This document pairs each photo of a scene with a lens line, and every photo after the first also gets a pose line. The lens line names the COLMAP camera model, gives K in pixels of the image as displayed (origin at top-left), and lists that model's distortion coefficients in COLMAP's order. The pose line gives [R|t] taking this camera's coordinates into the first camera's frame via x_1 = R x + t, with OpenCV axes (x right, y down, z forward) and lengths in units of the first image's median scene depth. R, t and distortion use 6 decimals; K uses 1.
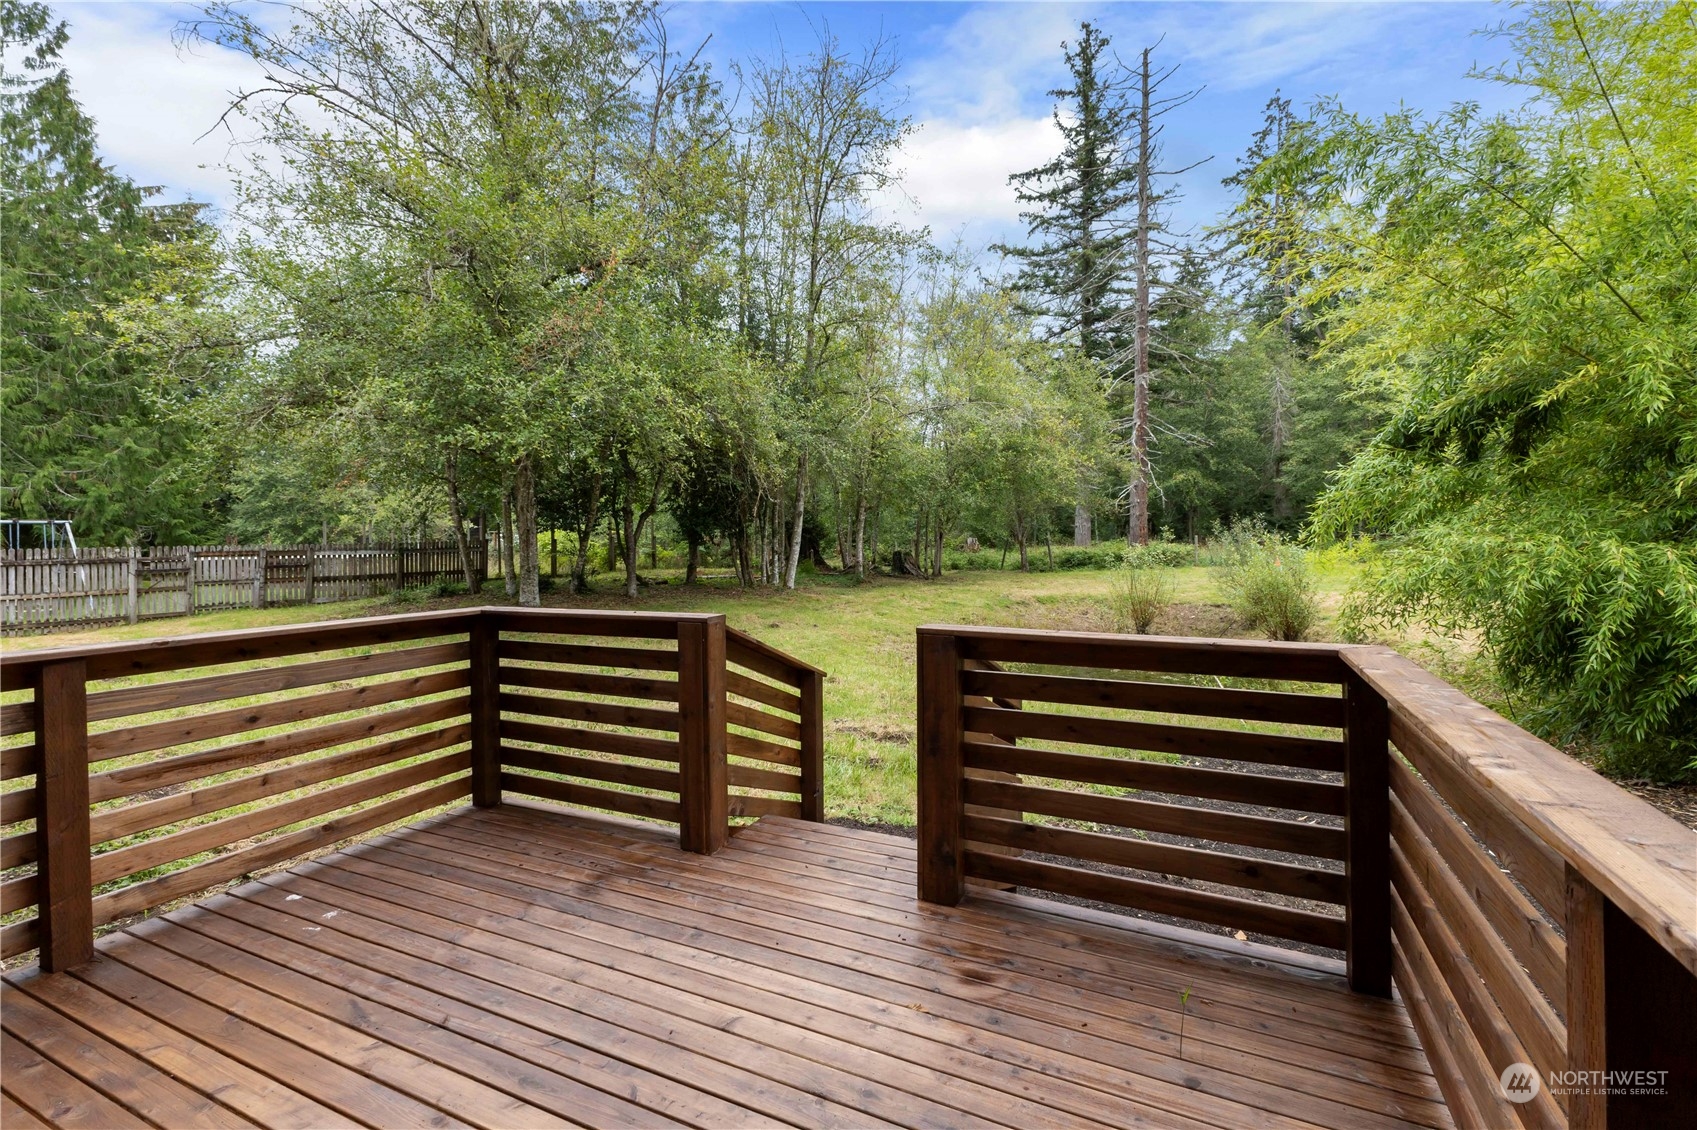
lens RADIAL K [[742.2, 0, 842.2], [0, 742.2, 547.0], [0, 0, 1]] dist [0.009707, -0.000732]
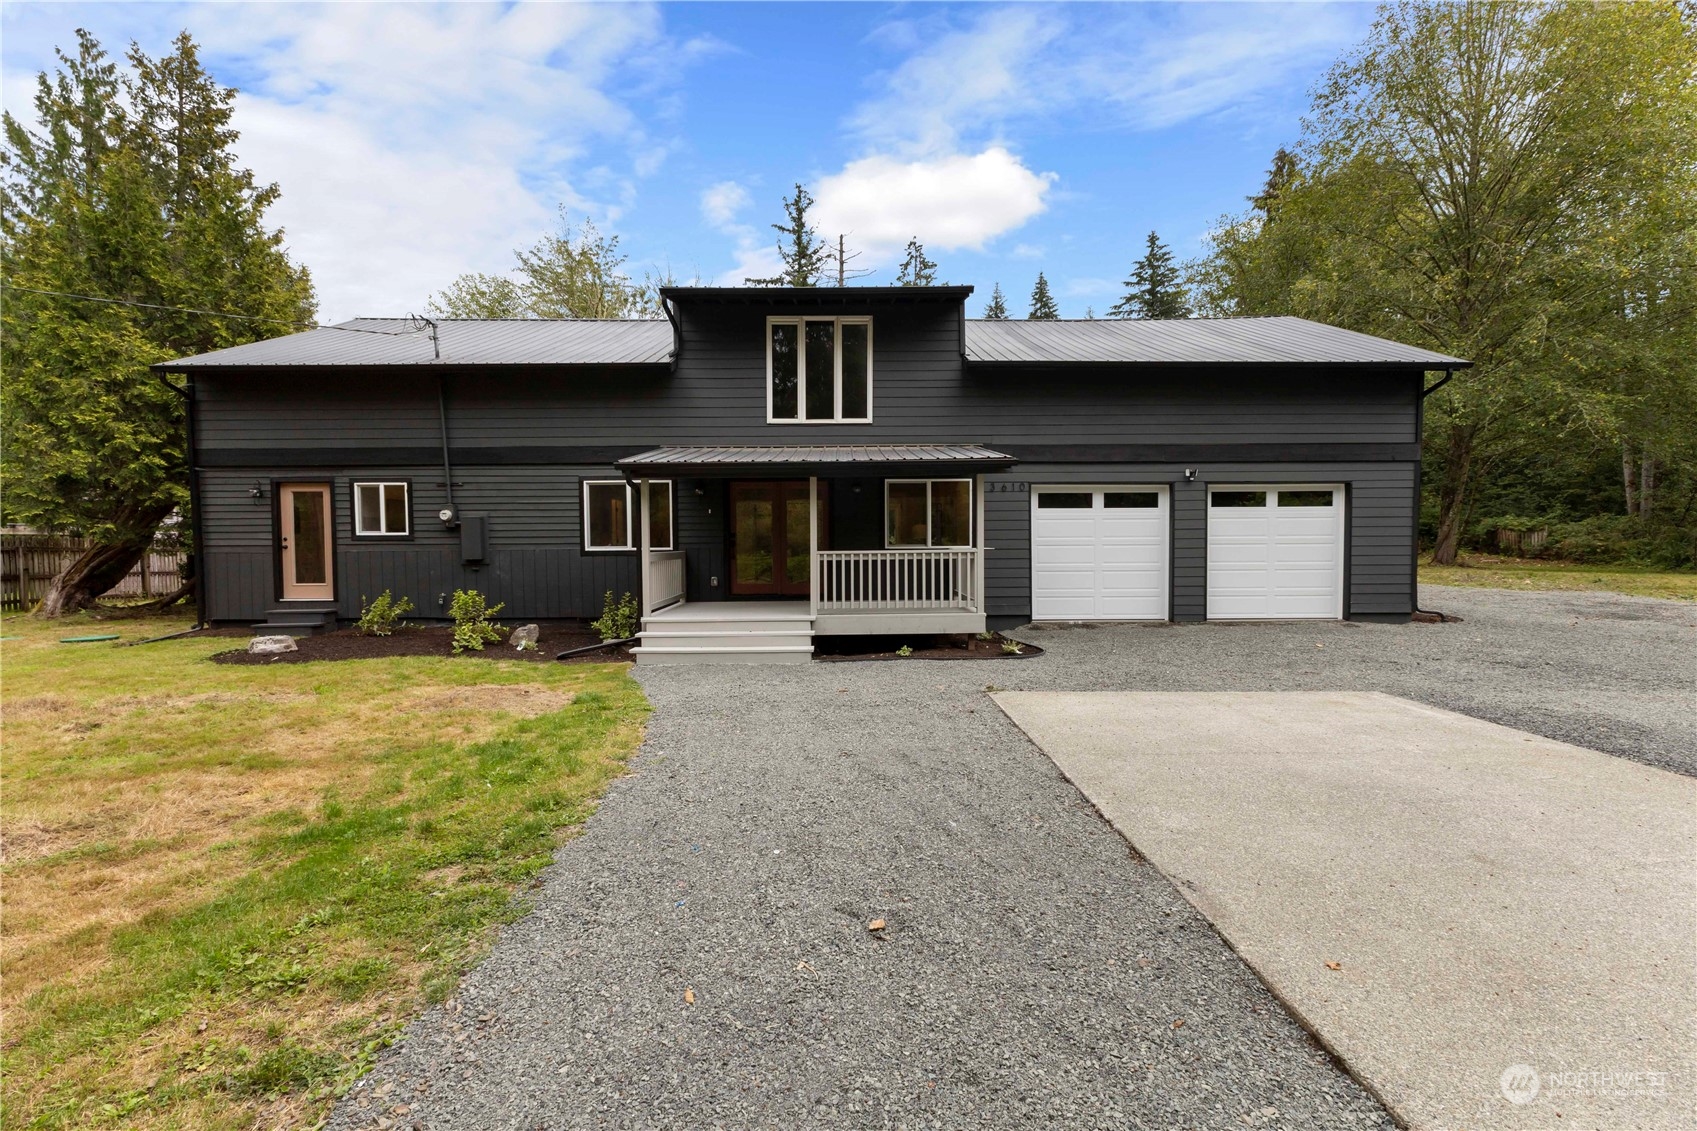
lens RADIAL K [[742.2, 0, 829.8], [0, 742.2, 568.1], [0, 0, 1]] dist [0.009707, -0.000732]
pose [[0.917770, -0.014881, 0.396834, -0.200365], [0.009167, 0.999825, 0.016293, 0.017454], [-0.397008, -0.011315, 0.917746, -0.356450]]
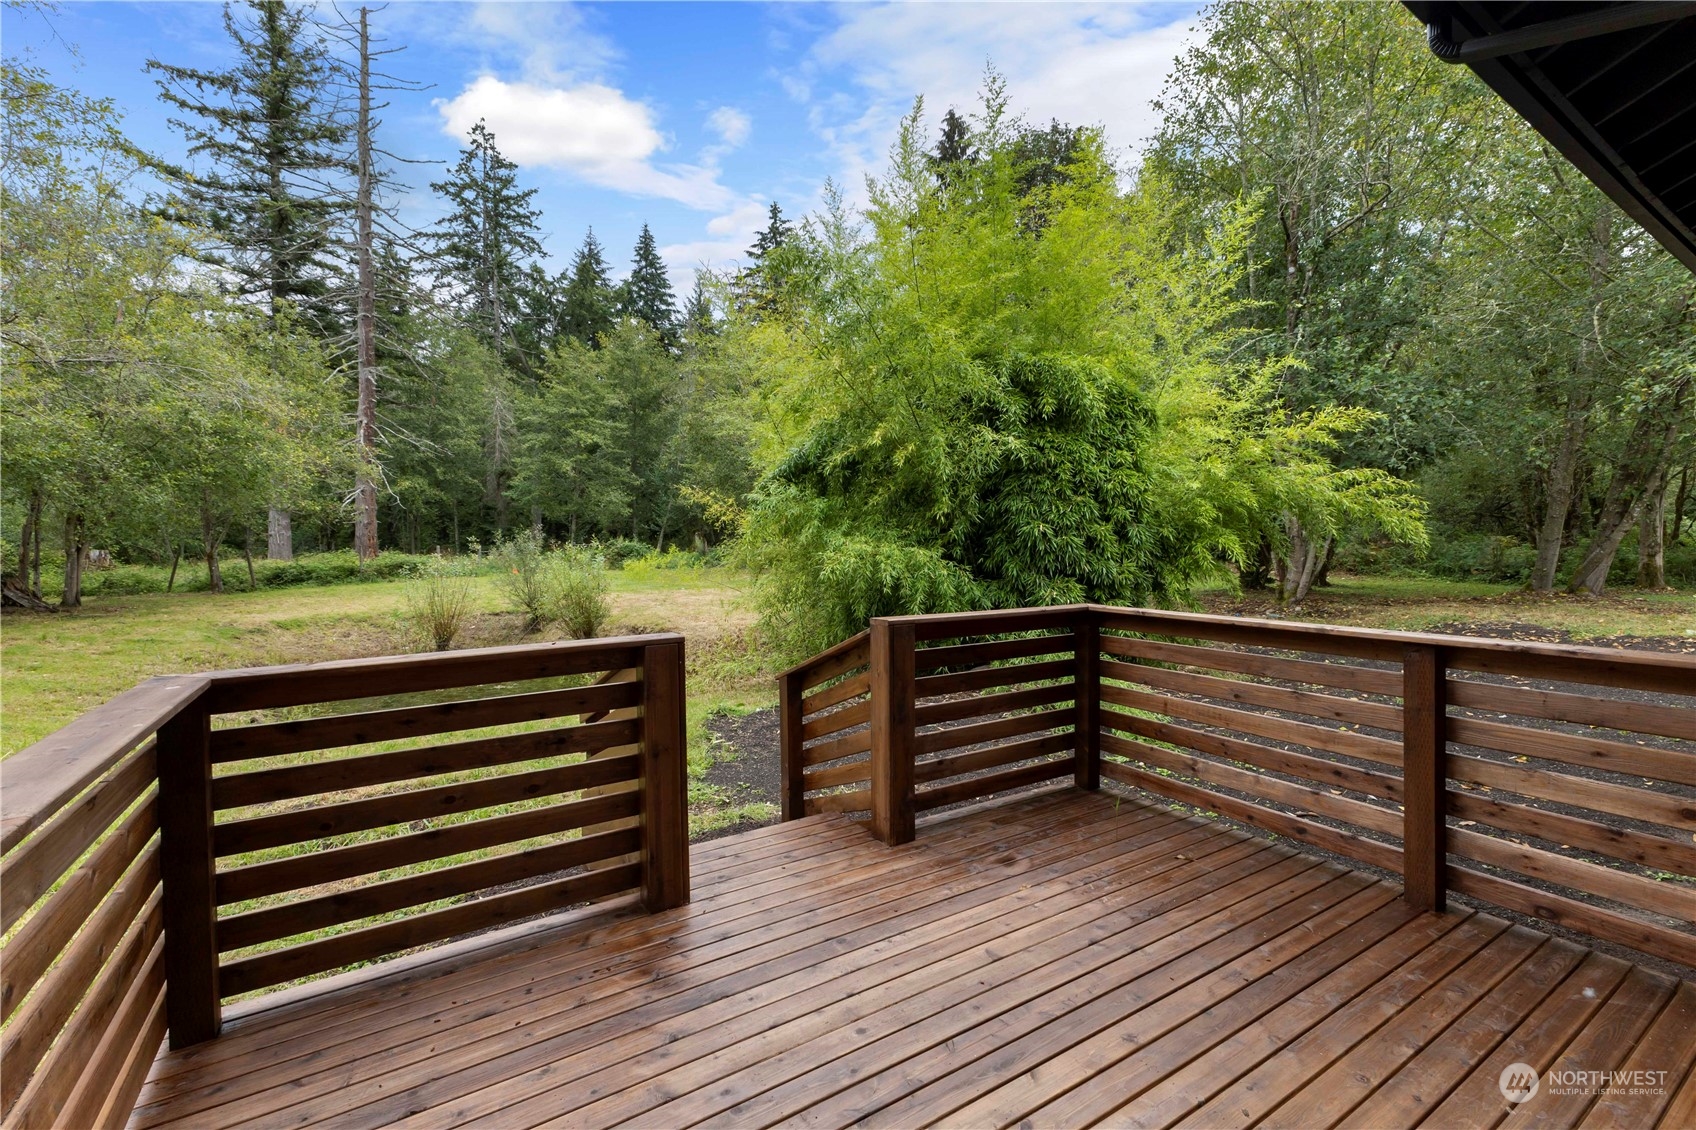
lens RADIAL K [[741.7, 0, 846.8], [0, 741.7, 561.0], [0, 0, 1]] dist [0.009707, -0.000732]
pose [[0.536464, -0.019440, 0.843699, -0.043060], [0.015509, 0.999793, 0.013175, -0.000181], [-0.843781, 0.006017, 0.536655, 0.019051]]
